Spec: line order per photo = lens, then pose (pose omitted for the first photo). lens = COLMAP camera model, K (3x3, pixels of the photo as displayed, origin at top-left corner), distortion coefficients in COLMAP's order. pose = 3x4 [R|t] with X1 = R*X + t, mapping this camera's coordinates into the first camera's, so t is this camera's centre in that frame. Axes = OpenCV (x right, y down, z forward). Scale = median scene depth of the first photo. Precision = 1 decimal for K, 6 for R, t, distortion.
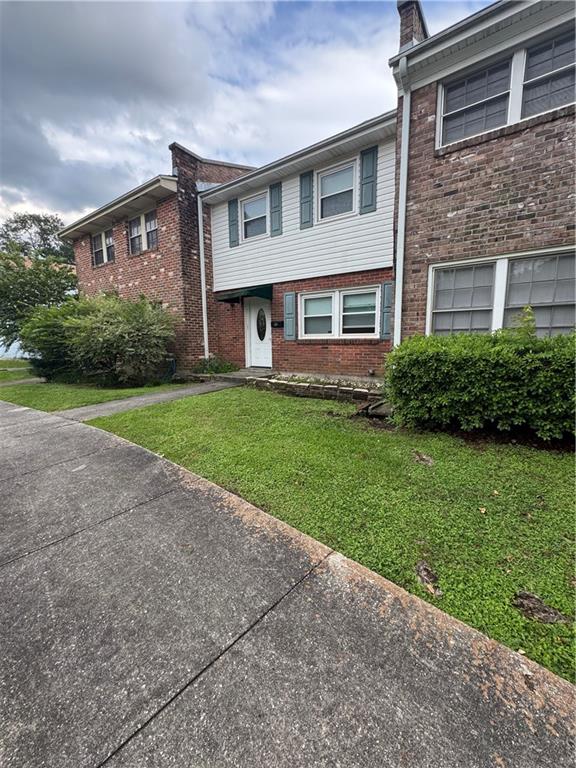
lens RADIAL K [[309.0, 0, 288.0], [0, 309.0, 384.4], [0, 0, 1]] dist [-0.002795, 0.000094]
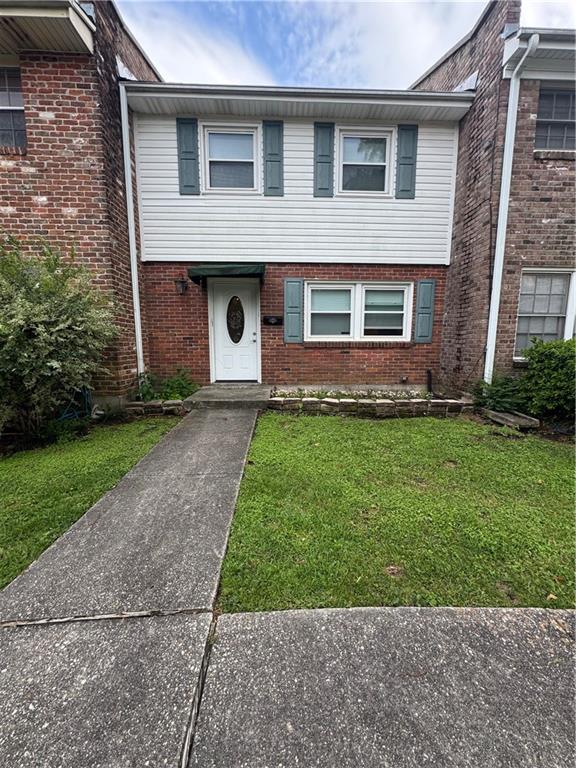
lens RADIAL K [[309.0, 0, 288.0], [0, 309.0, 383.6], [0, 0, 1]] dist [-0.002795, 0.000094]
pose [[0.790207, -0.074429, 0.608303, -0.505349], [0.080563, 0.996600, 0.017284, -0.064214], [-0.607521, 0.035348, 0.793516, 0.458992]]
